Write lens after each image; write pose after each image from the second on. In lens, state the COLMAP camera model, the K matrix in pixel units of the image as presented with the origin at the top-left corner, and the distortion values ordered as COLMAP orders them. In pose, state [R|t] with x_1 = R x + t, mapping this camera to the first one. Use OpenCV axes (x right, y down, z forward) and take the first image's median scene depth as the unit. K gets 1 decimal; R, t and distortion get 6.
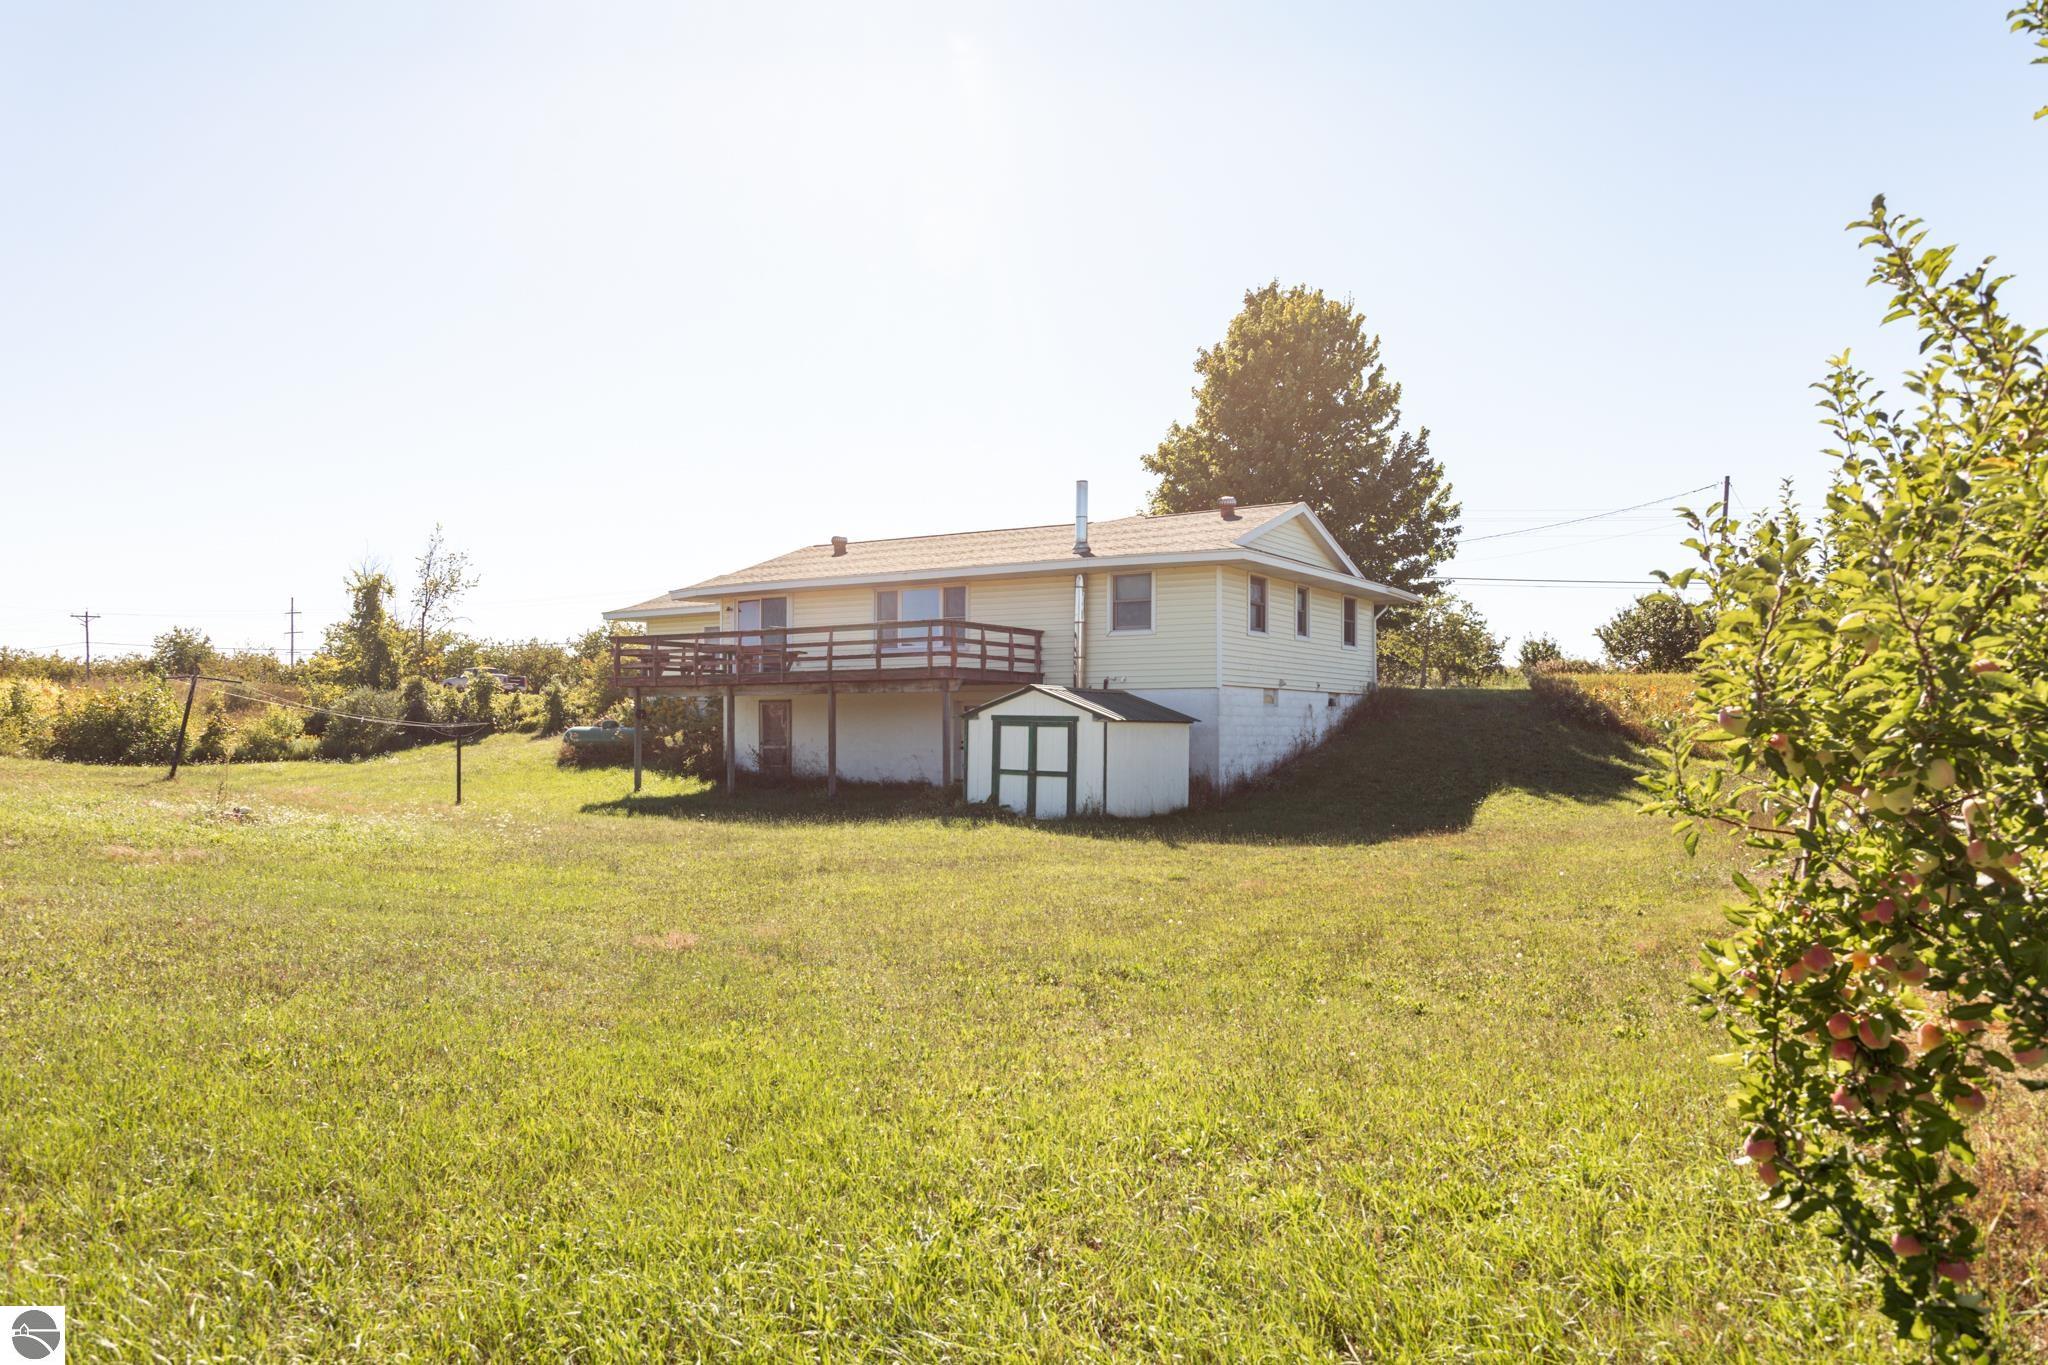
lens RADIAL K [[1497.8, 0, 1024.0], [0, 1497.8, 682.5], [0, 0, 1]] dist [0.000197, -0.000042]
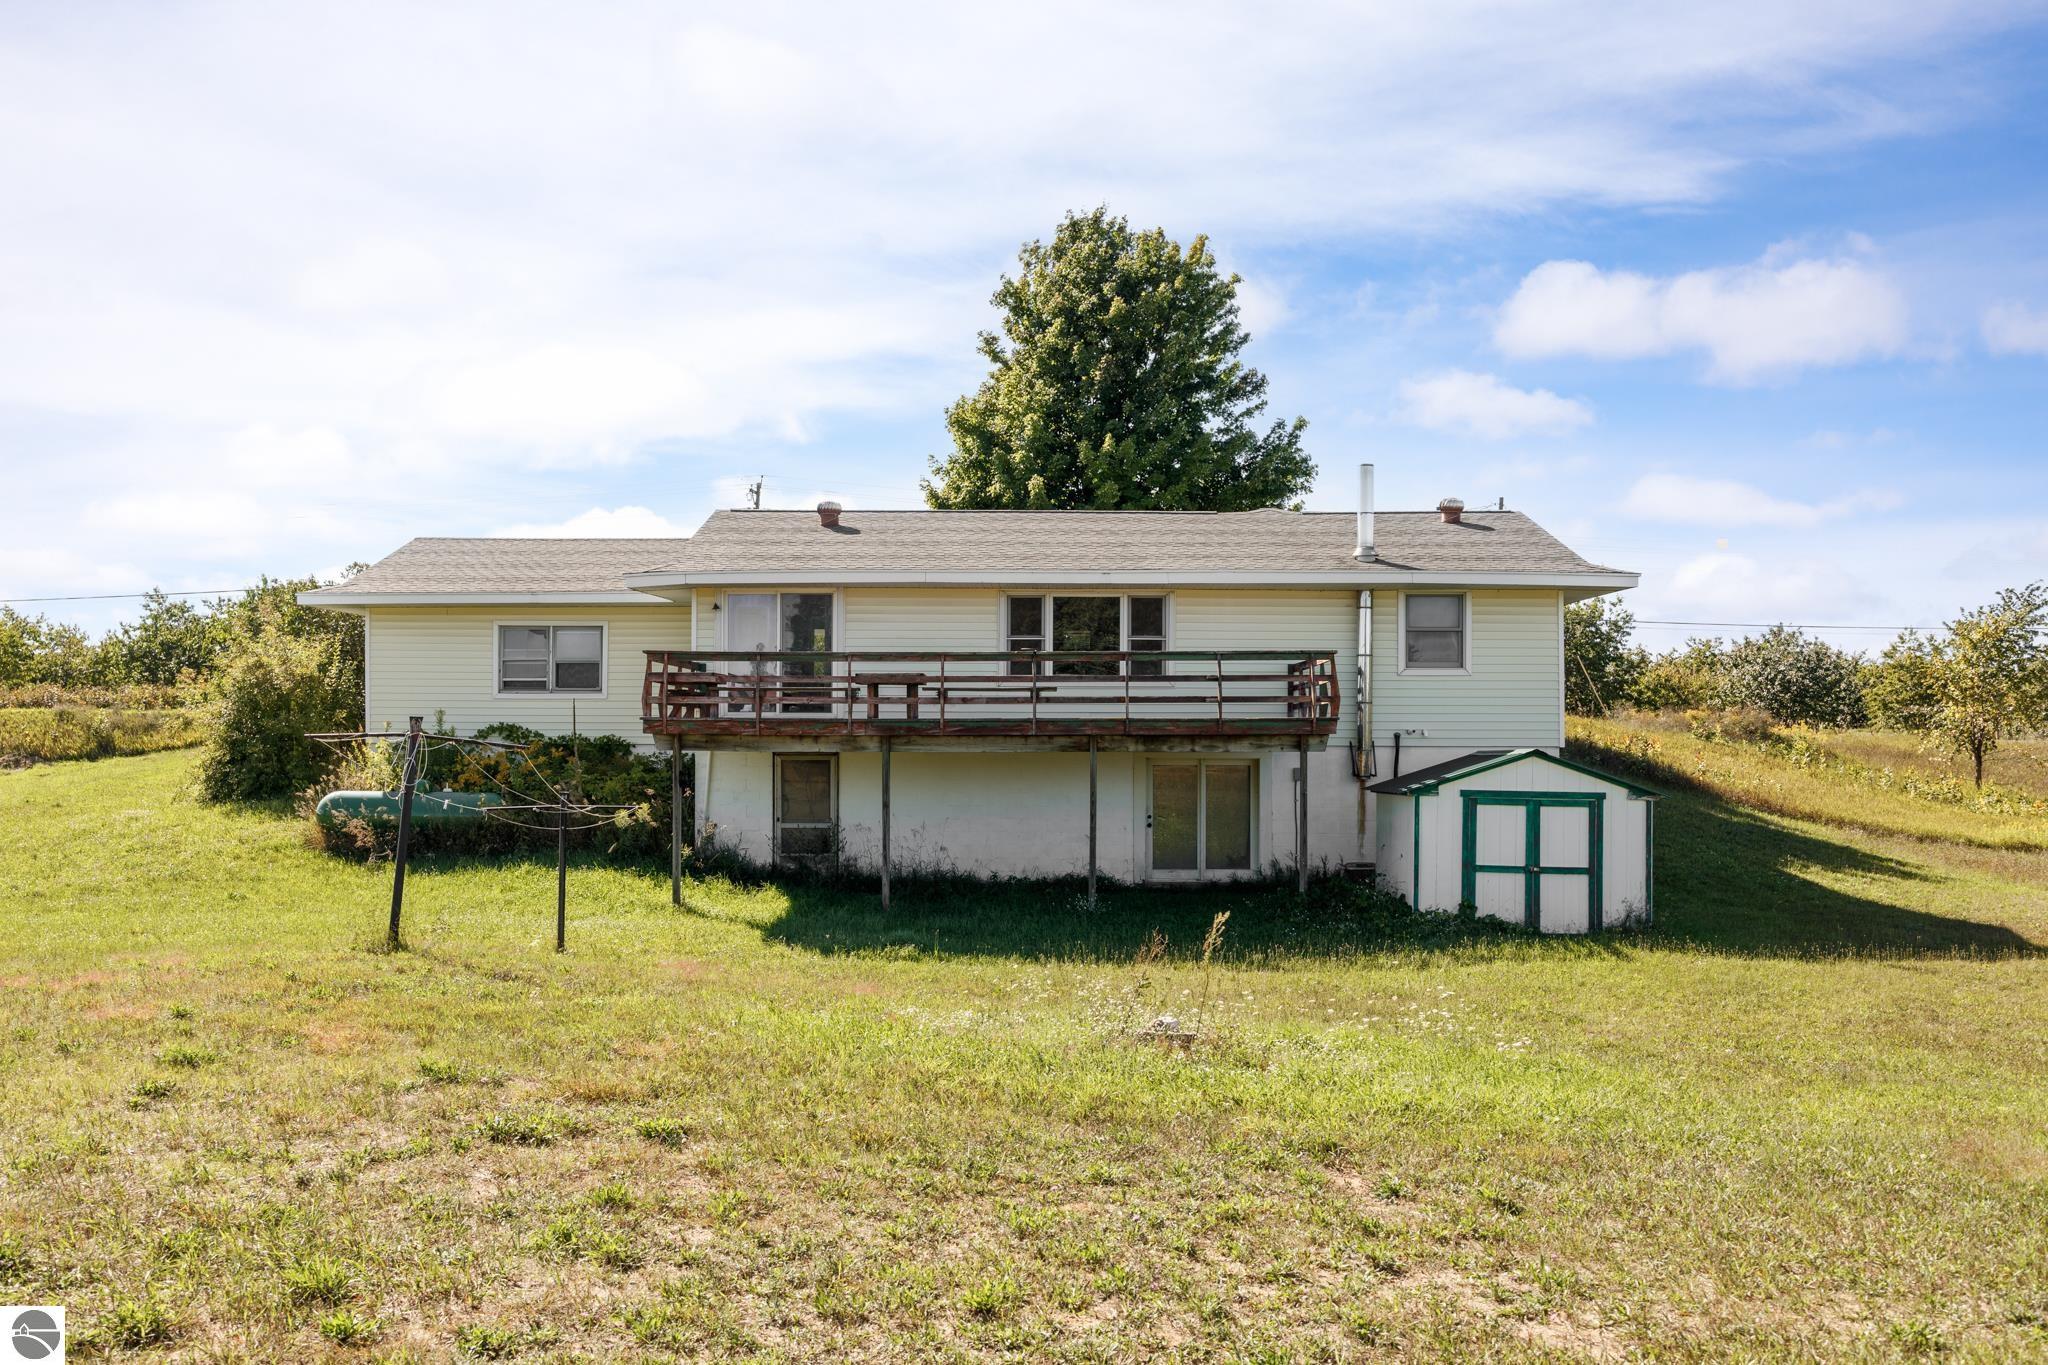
lens RADIAL K [[1803.2, 0, 1024.0], [0, 1803.2, 682.5], [0, 0, 1]] dist [-0.001519, 0.002539]
pose [[0.868714, 0.020339, 0.494895, -0.627287], [-0.017089, 0.999792, -0.011093, -0.016122], [-0.495018, 0.001179, 0.868882, 0.357089]]
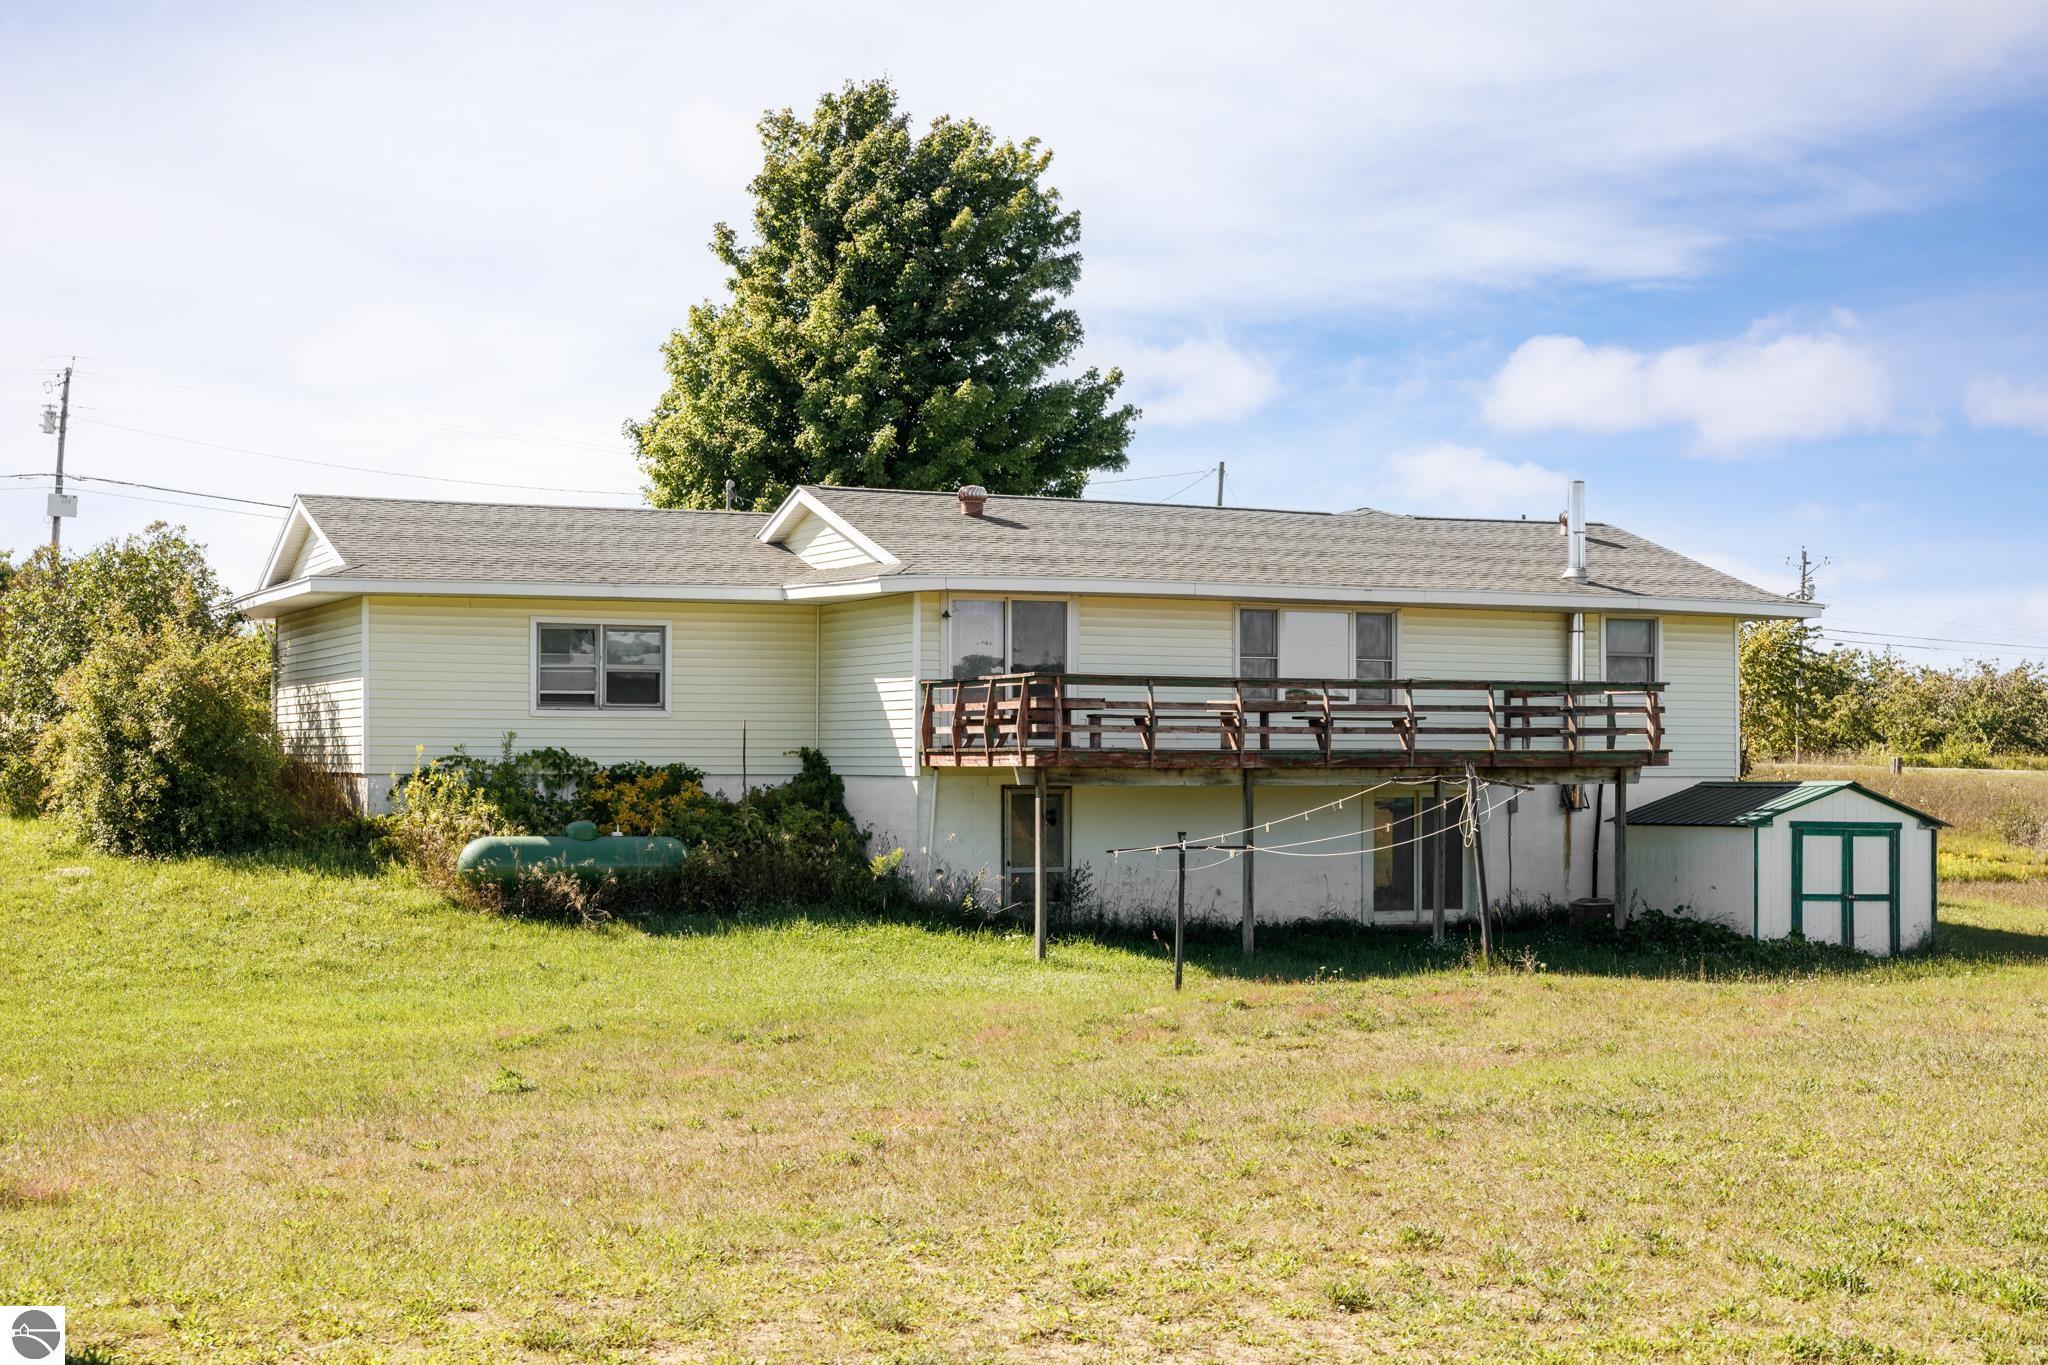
lens RADIAL K [[2786.5, 0, 1024.0], [0, 2786.5, 682.5], [0, 0, 1]] dist [0.016844, -0.032972]
pose [[0.560367, 0.025029, 0.827866, -1.361475], [-0.026726, 0.999569, -0.012130, -0.019332], [-0.827813, -0.015329, 0.560794, 0.545898]]
